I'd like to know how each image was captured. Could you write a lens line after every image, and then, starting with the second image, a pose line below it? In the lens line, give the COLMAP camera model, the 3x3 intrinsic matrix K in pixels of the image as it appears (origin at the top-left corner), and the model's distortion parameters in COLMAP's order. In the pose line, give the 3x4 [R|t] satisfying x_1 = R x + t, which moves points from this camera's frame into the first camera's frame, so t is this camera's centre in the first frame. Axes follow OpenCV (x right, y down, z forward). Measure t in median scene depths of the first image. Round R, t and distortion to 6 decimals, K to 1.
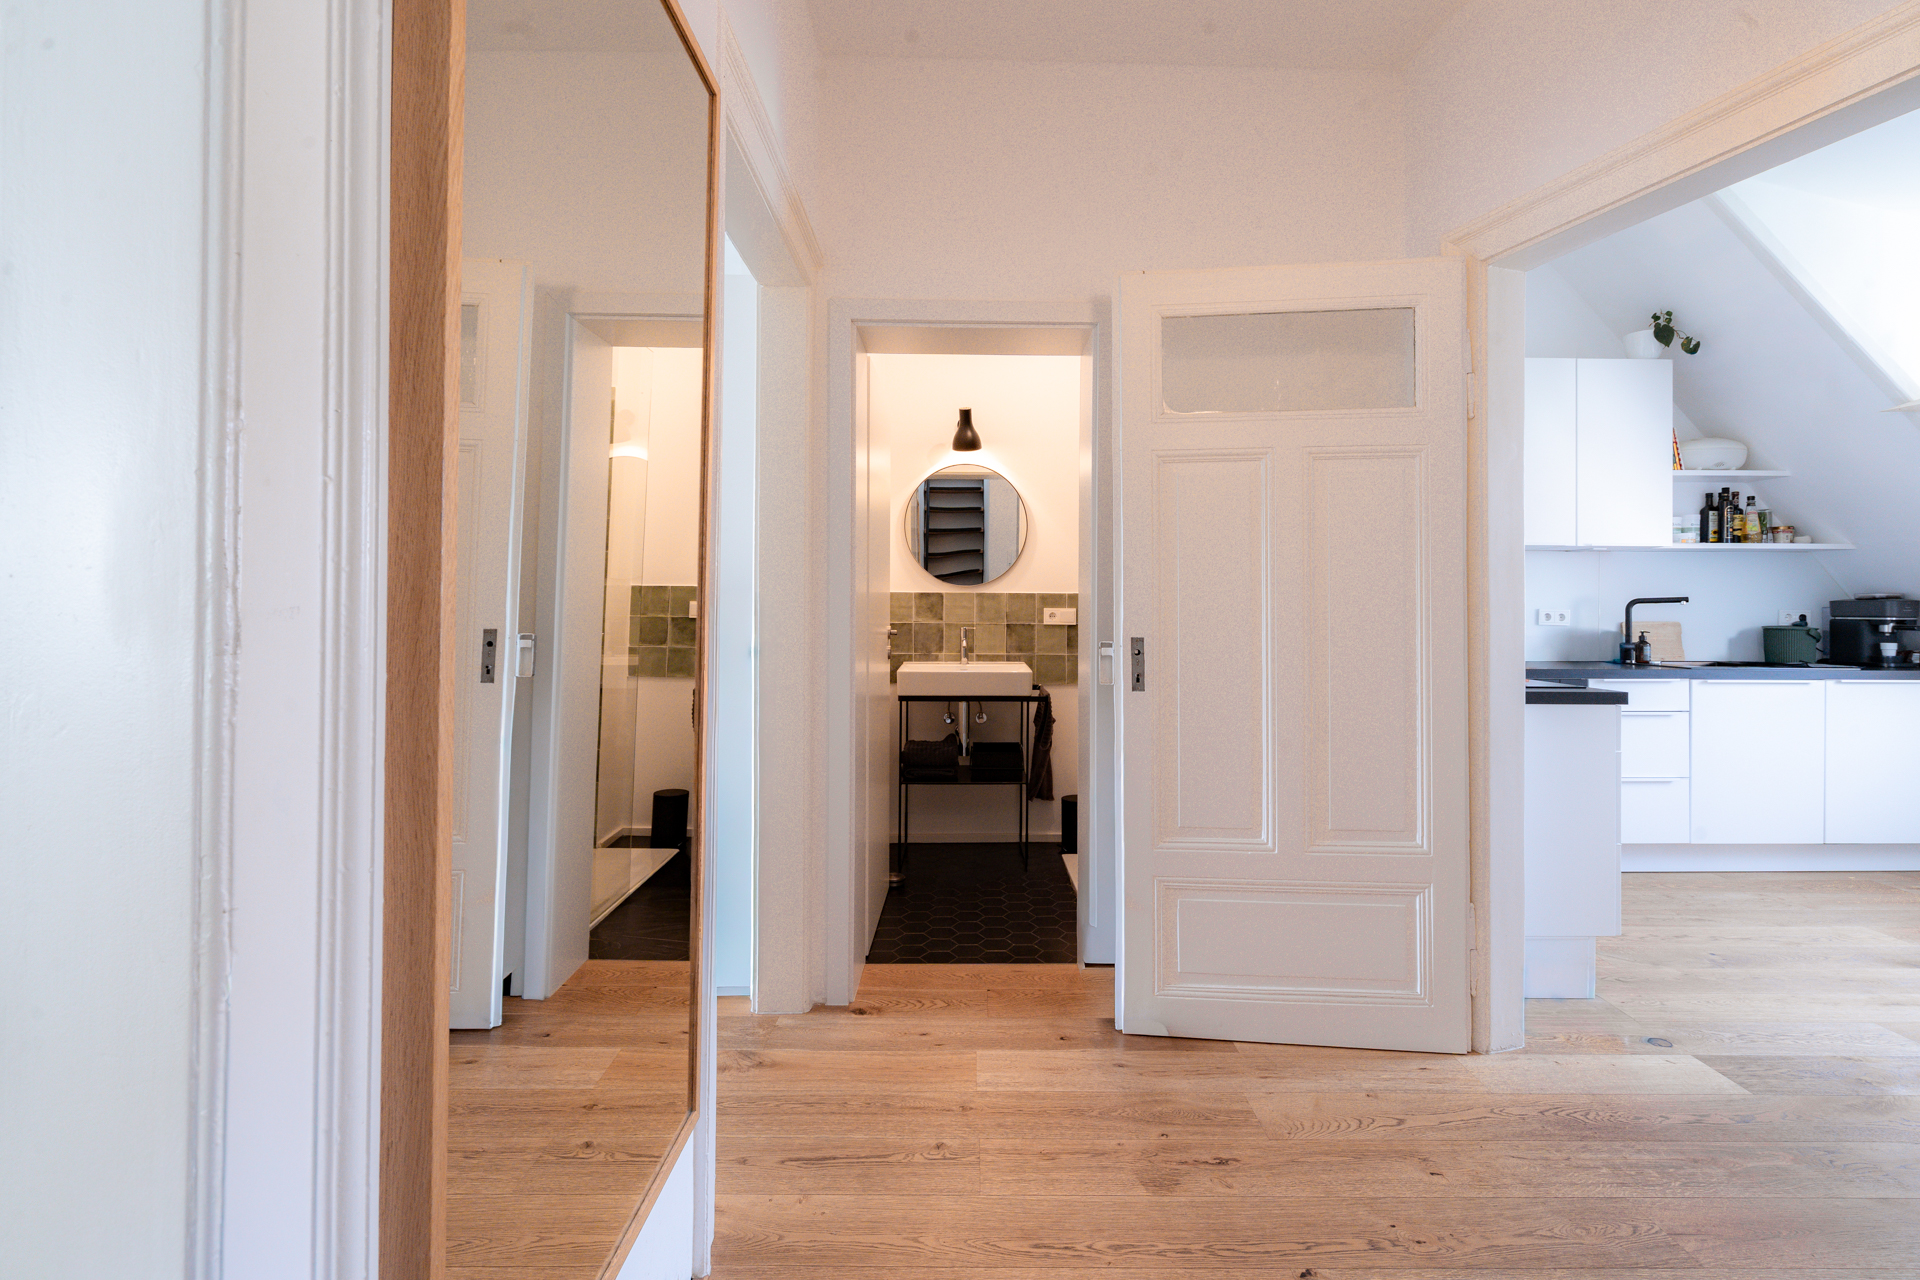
lens RADIAL K [[887.8, 0, 976.4], [0, 887.8, 604.7], [0, 0, 1]] dist [-0.009654, 0.002986]
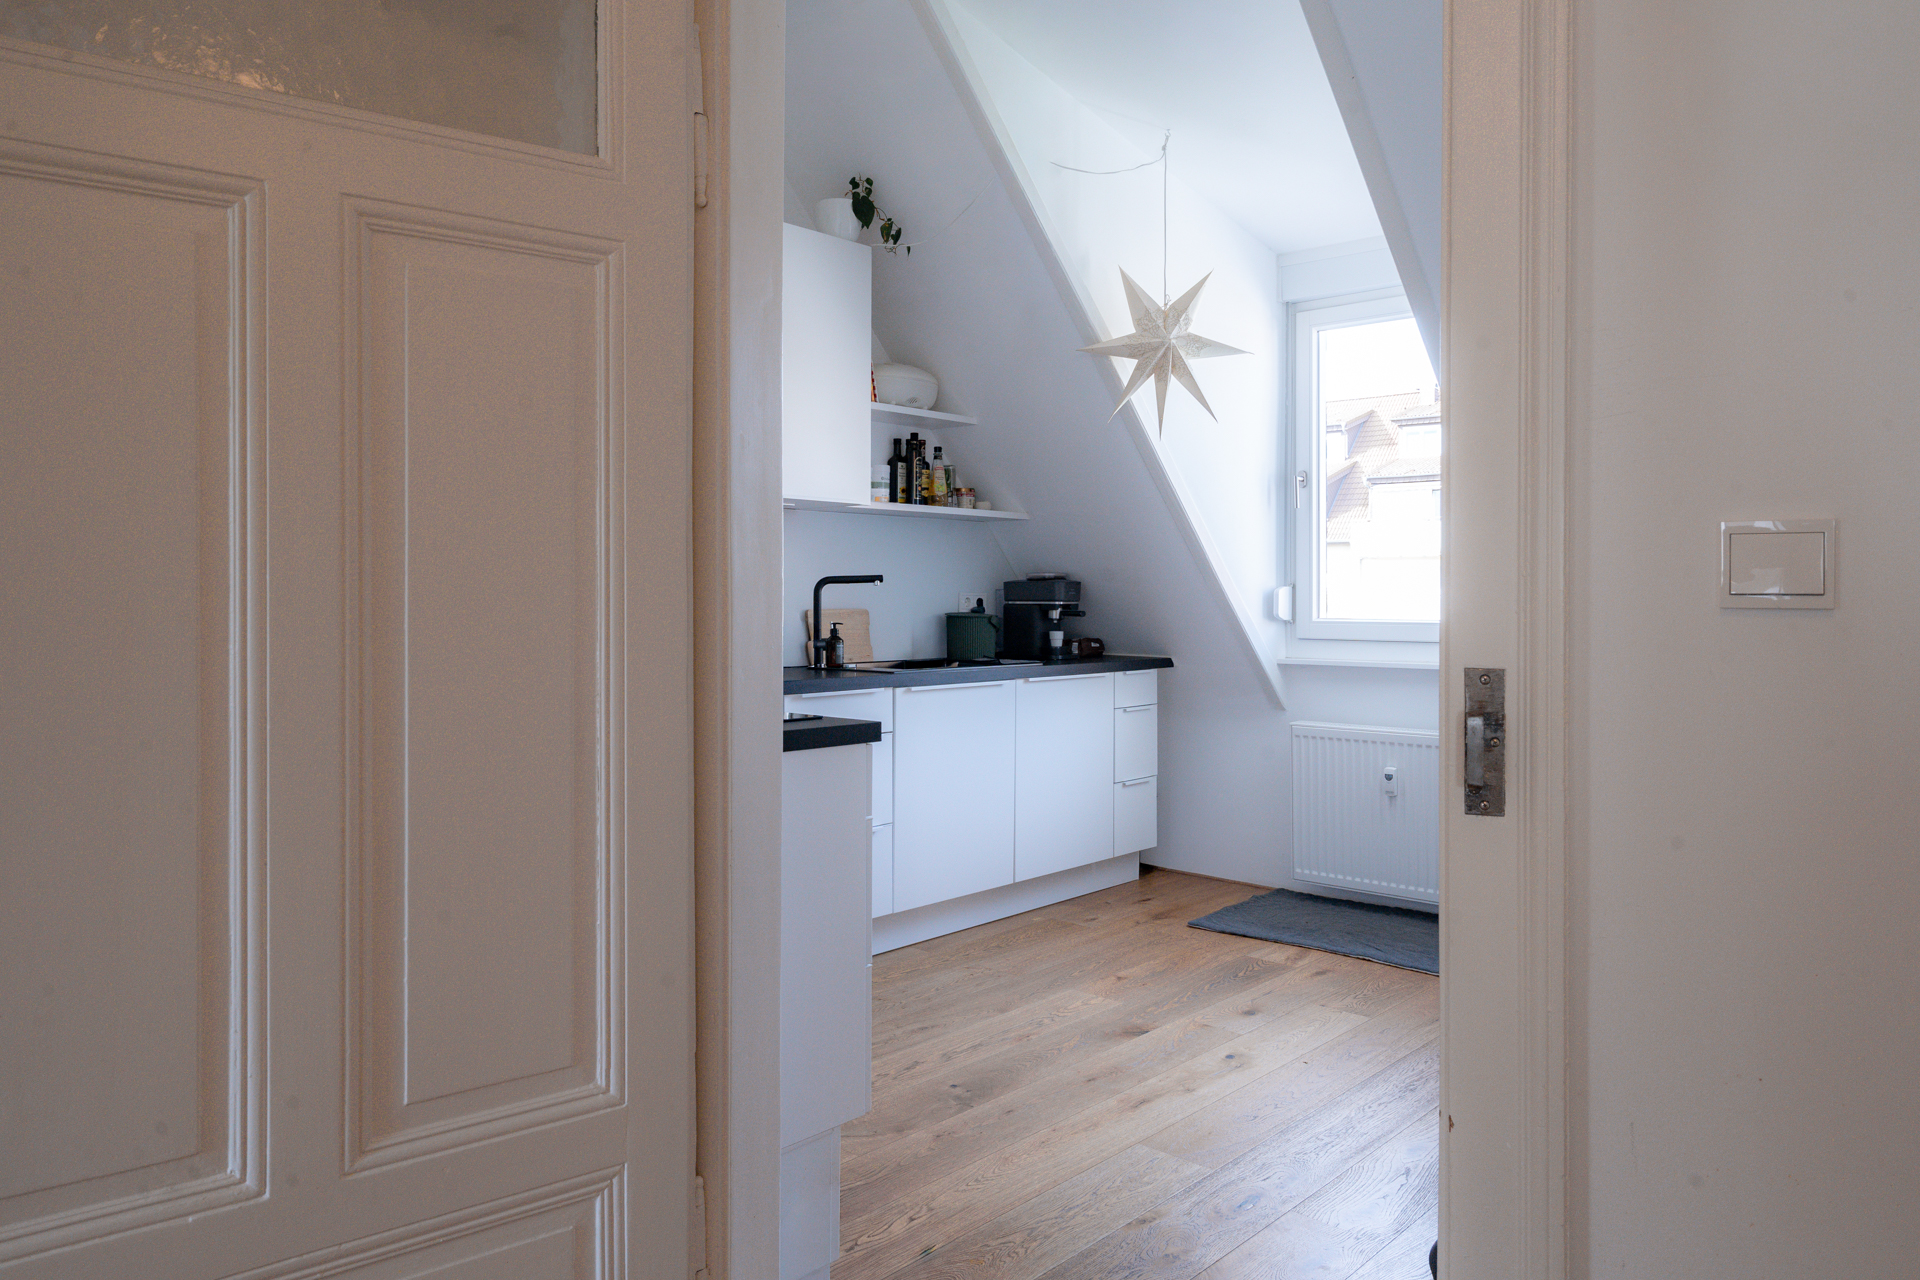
lens RADIAL K [[1263.7, 0, 960.5], [0, 1263.7, 594.5], [0, 0, 1]] dist [0.000509, 0.005648]
pose [[0.684424, -0.001023, 0.729083, 0.080970], [-0.003976, 0.999979, 0.005136, 0.001897], [-0.729073, -0.006414, 0.684406, 0.231925]]
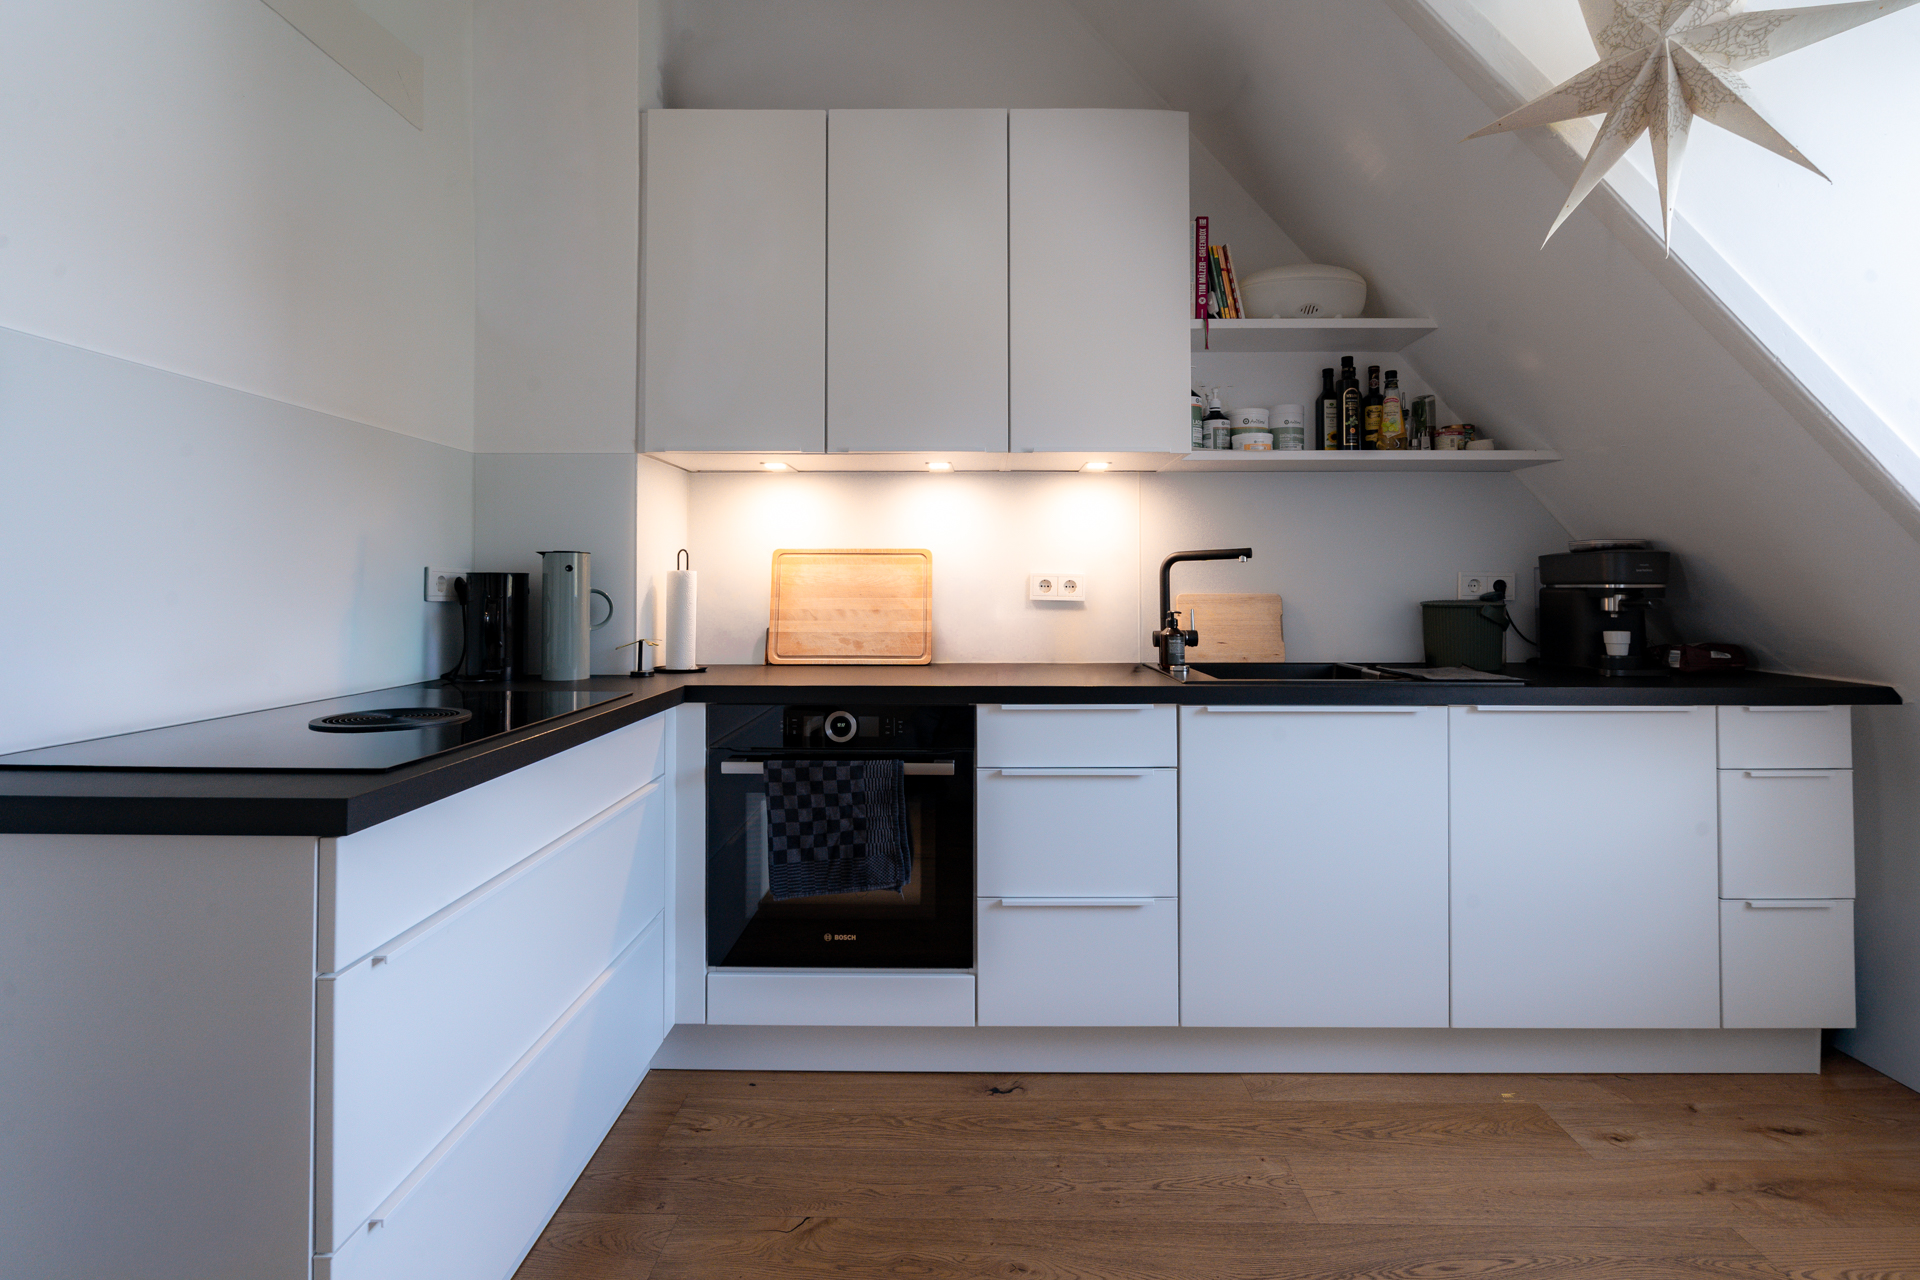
lens RADIAL K [[887.8, 0, 983.0], [0, 887.8, 572.6], [0, 0, 1]] dist [-0.009654, 0.002986]
pose [[0.999758, -0.004201, -0.021574, 0.661319], [0.003994, 0.999946, -0.009620, 0.011315], [0.021613, 0.009531, 0.999721, 0.452296]]
